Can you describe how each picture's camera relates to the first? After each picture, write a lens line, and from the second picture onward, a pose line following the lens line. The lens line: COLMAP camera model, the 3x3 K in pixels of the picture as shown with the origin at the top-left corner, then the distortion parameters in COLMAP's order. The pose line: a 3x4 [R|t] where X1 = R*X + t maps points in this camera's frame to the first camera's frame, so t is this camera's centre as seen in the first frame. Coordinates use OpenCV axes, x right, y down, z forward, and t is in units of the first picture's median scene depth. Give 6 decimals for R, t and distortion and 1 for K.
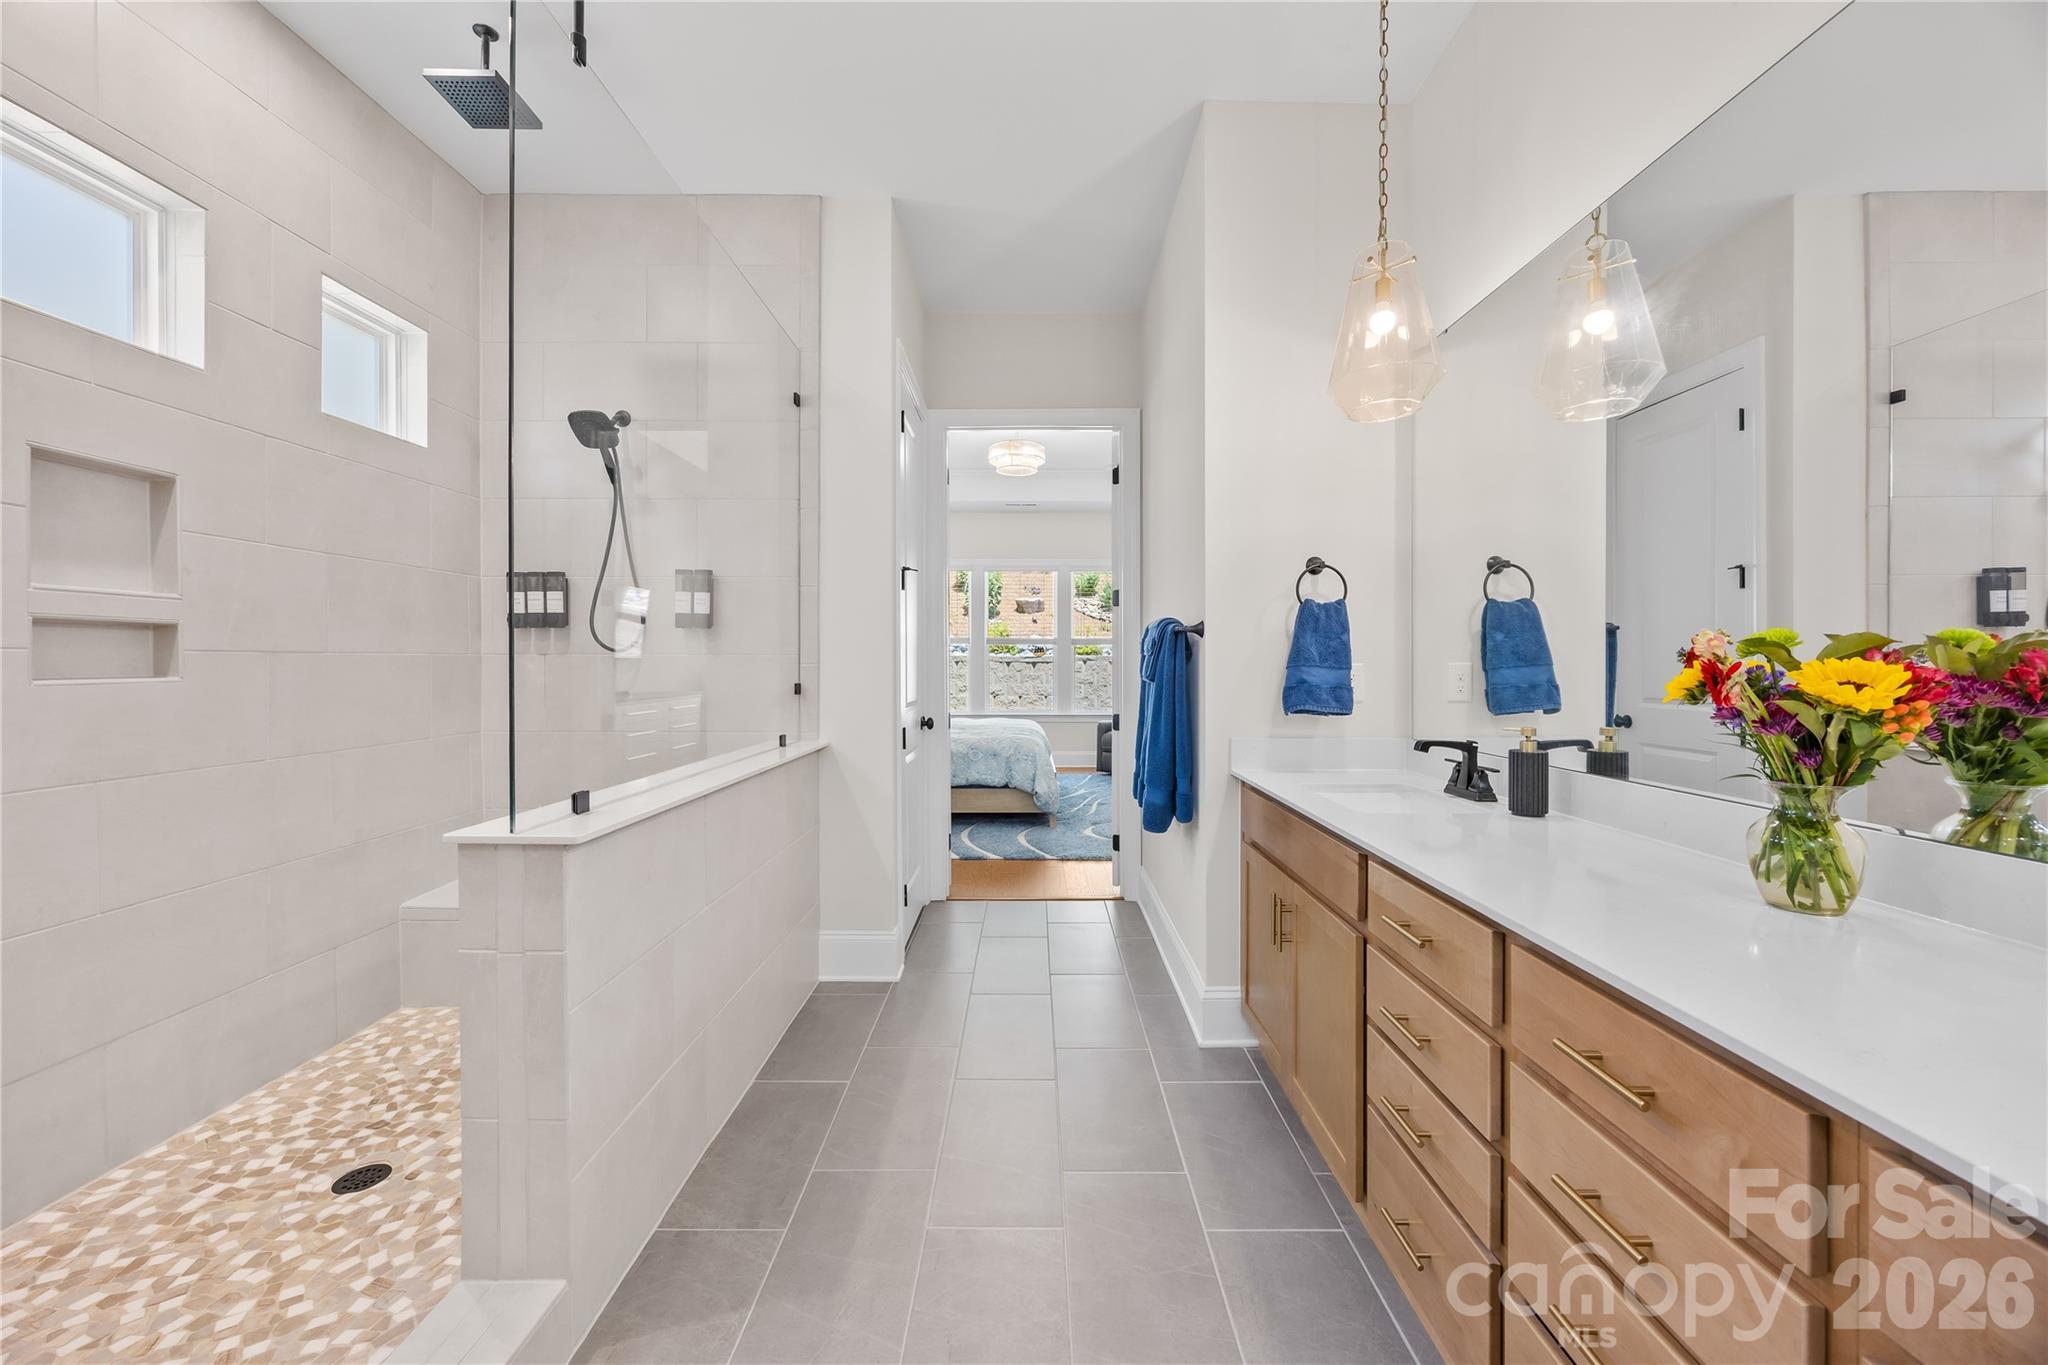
lens RADIAL K [[790.3, 0, 1023.7], [0, 790.3, 674.9], [0, 0, 1]] dist [-0.004194, -0.000167]
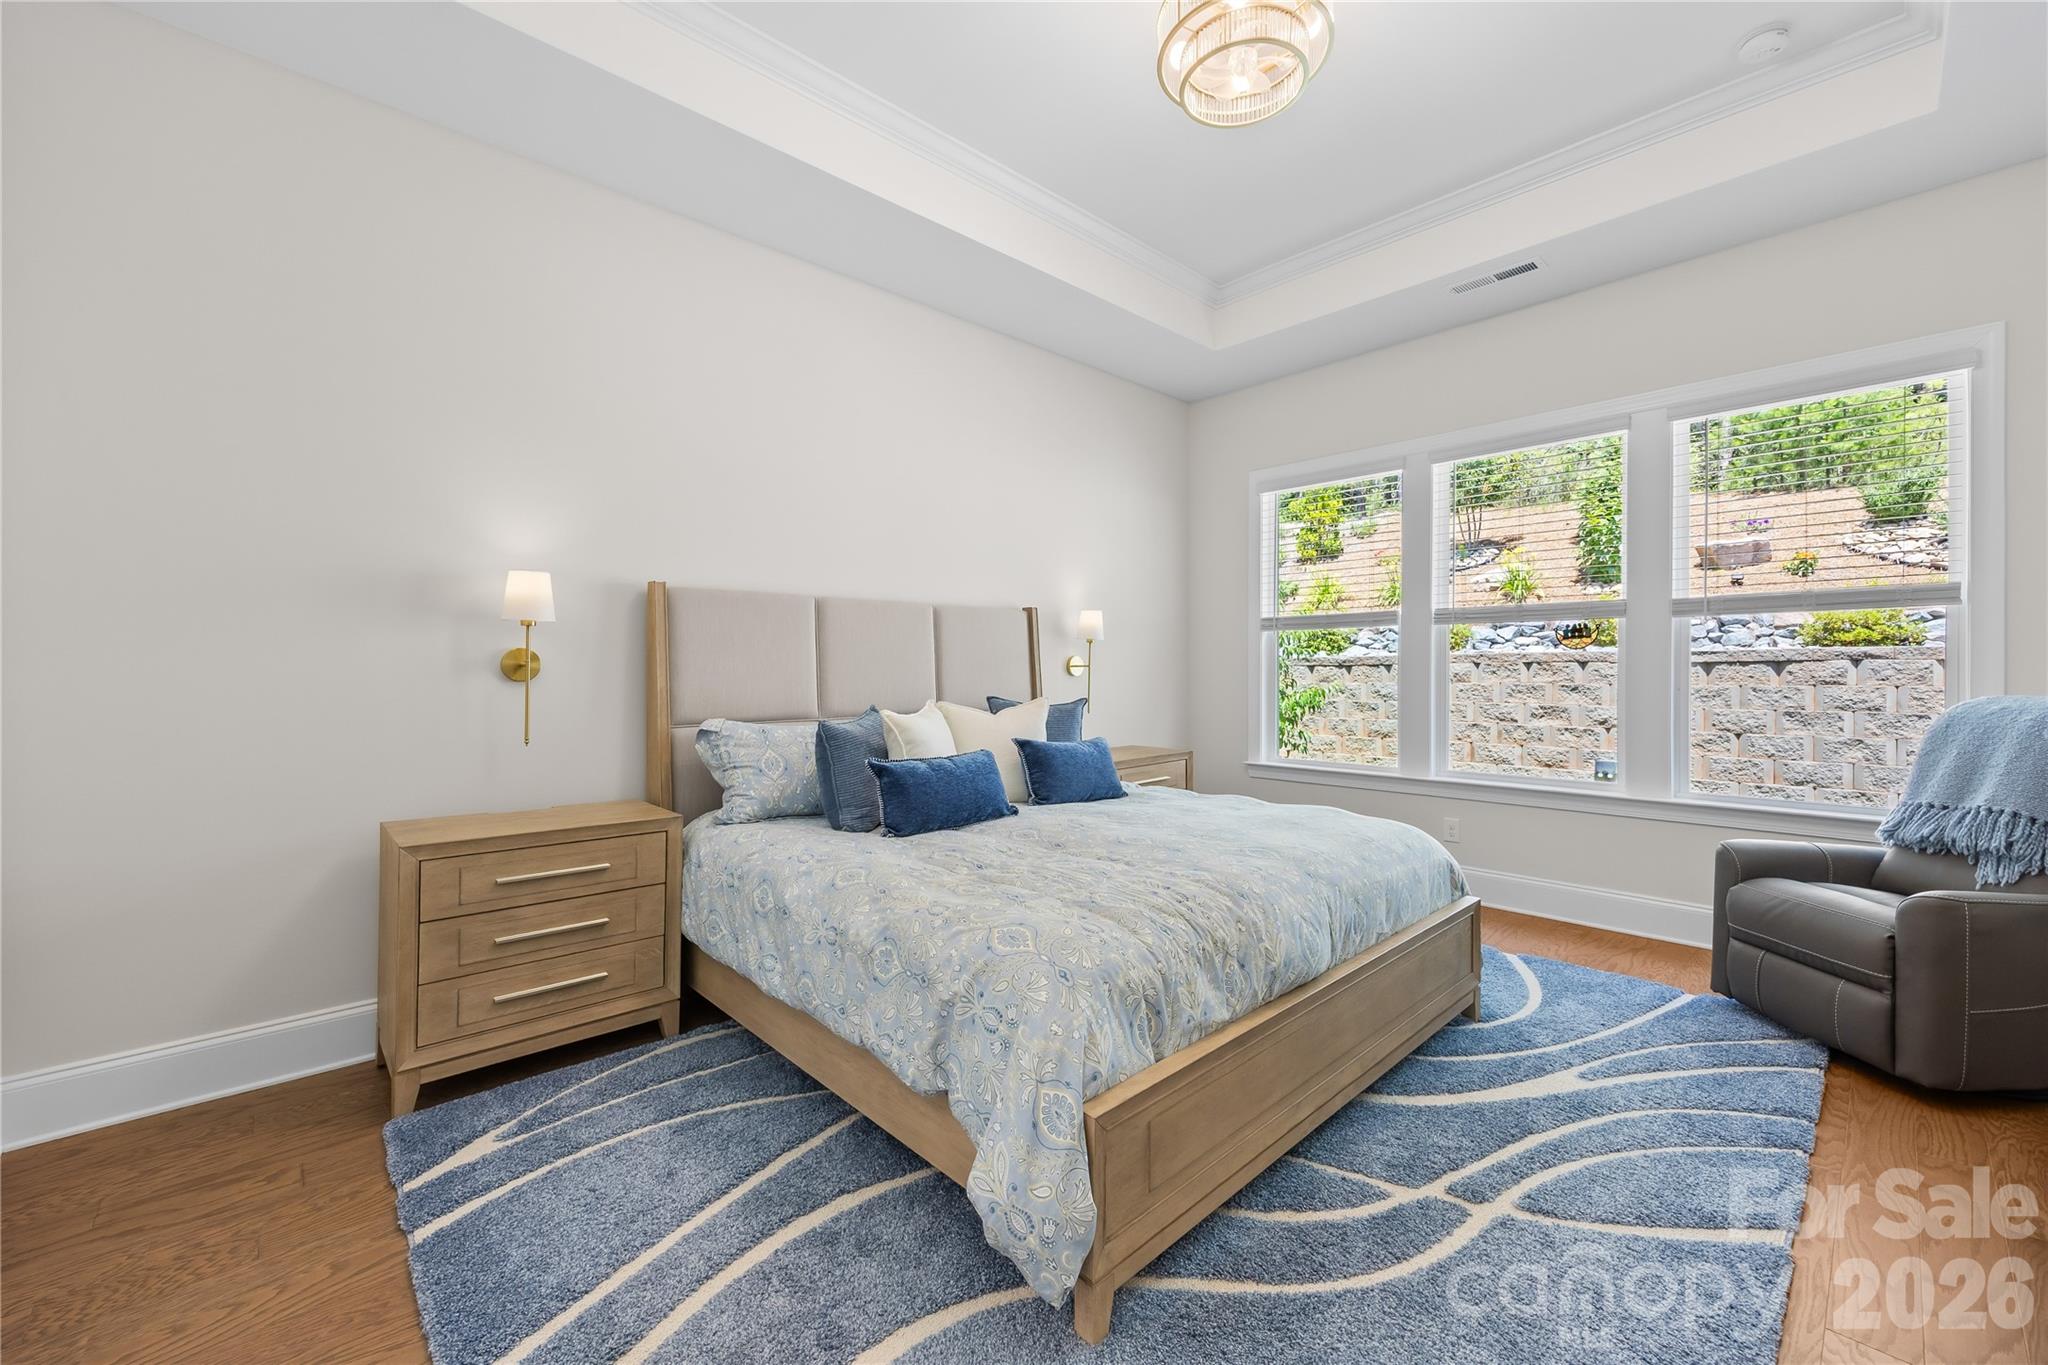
lens RADIAL K [[790.3, 0, 1013.7], [0, 790.3, 667.2], [0, 0, 1]] dist [-0.004194, -0.000167]
pose [[0.666612, -0.002262, -0.745401, 0.092821], [-0.008710, 0.999903, -0.010824, -0.004985], [0.745354, 0.013708, 0.666528, 0.372868]]
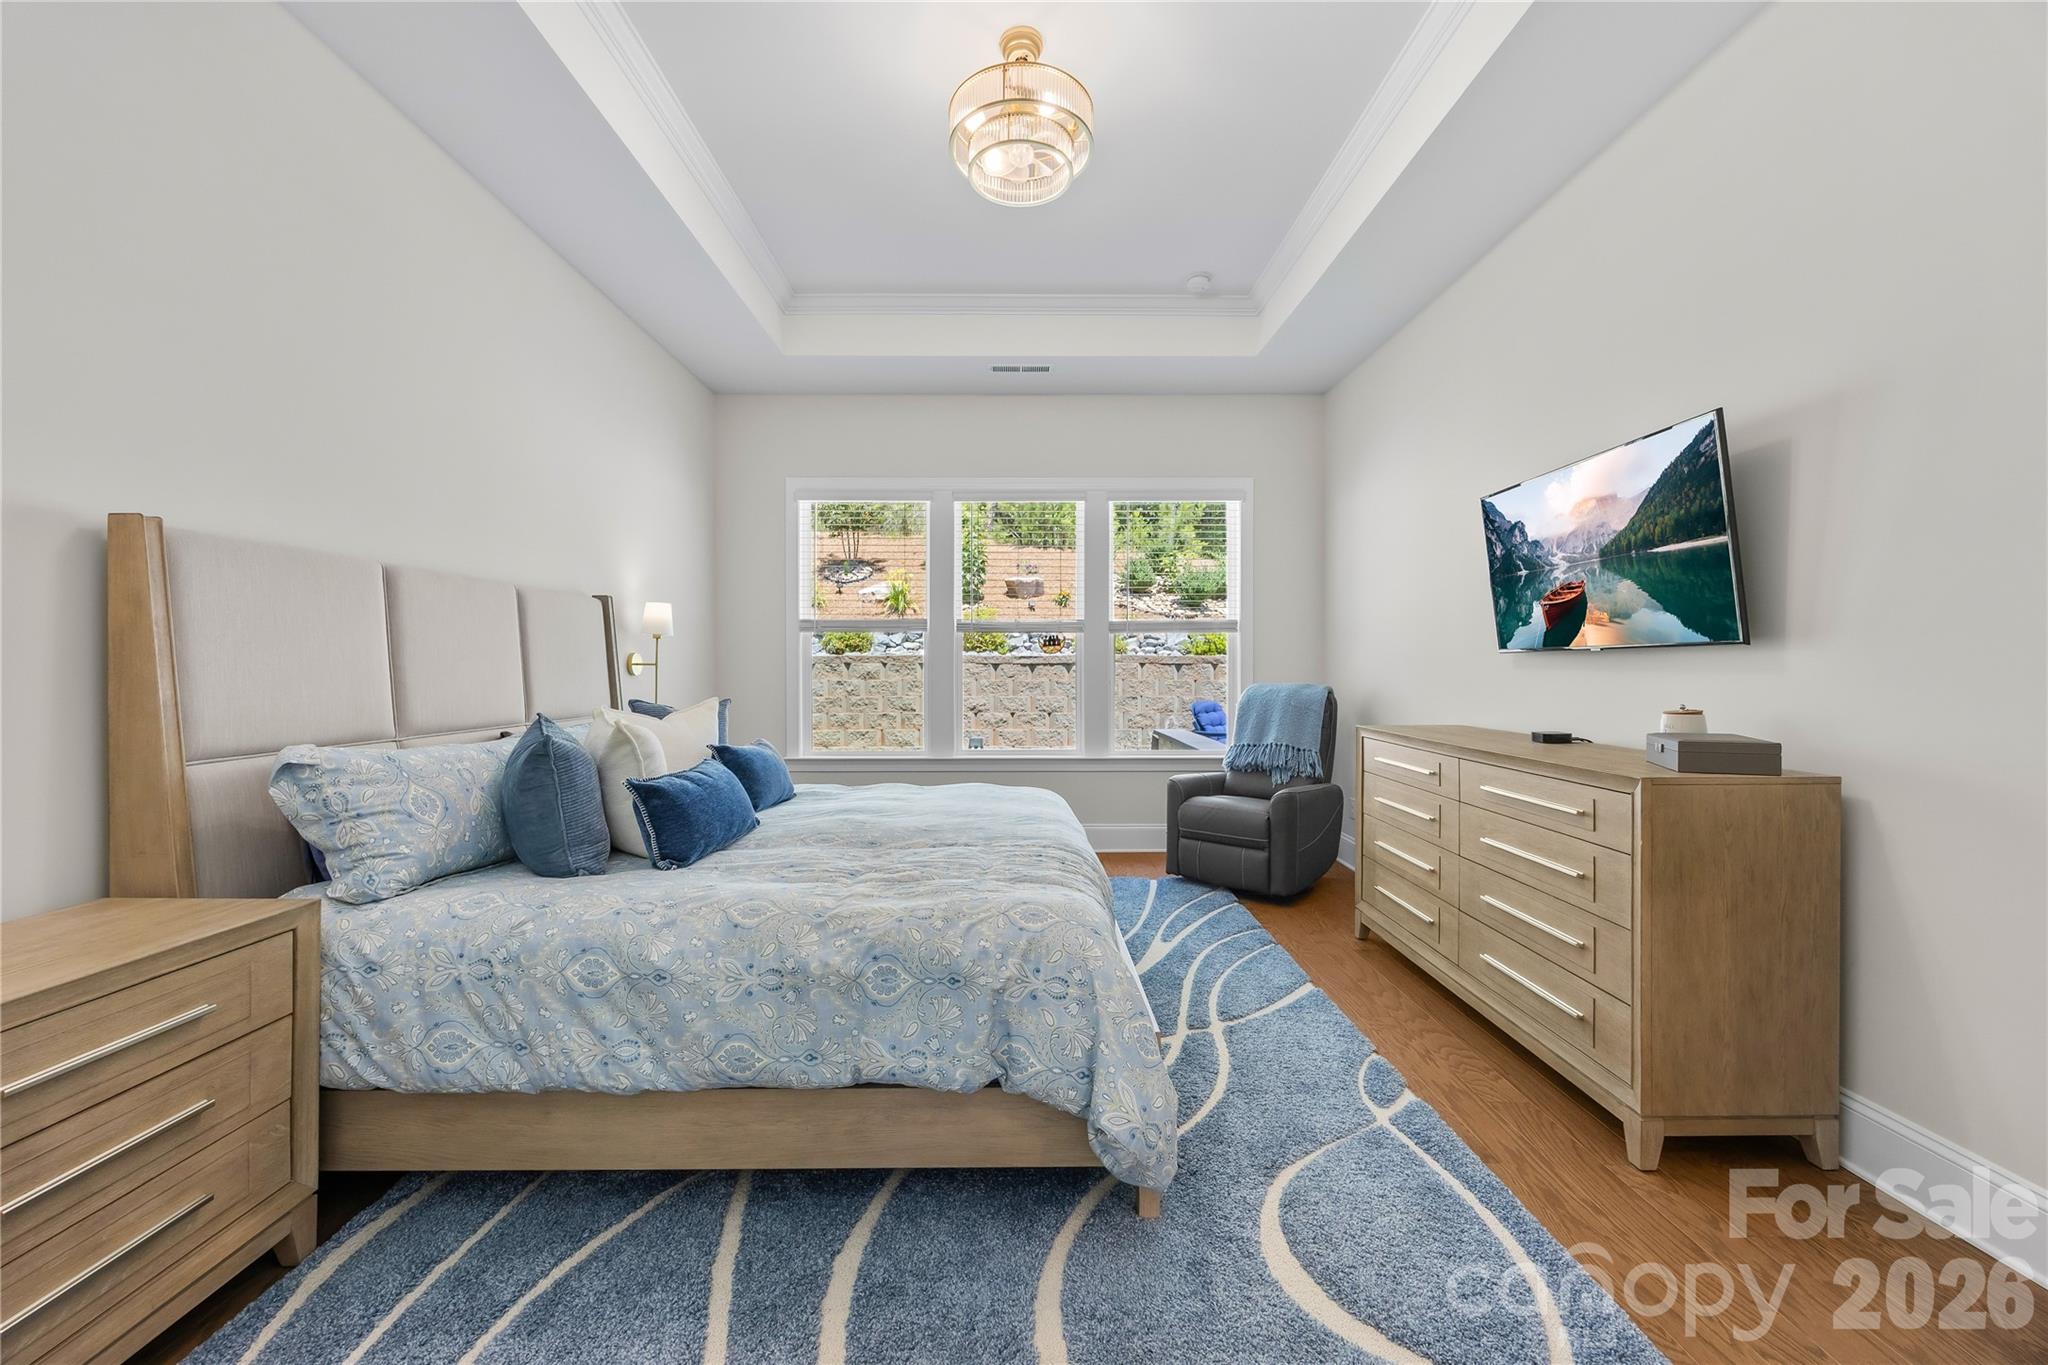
lens RADIAL K [[790.3, 0, 987.2], [0, 790.3, 672.4], [0, 0, 1]] dist [-0.004194, -0.000167]
pose [[0.999601, 0.001802, -0.028196, -0.007399], [-0.002007, 0.999972, -0.007232, -0.004280], [0.028182, 0.007286, 0.999576, 0.318654]]
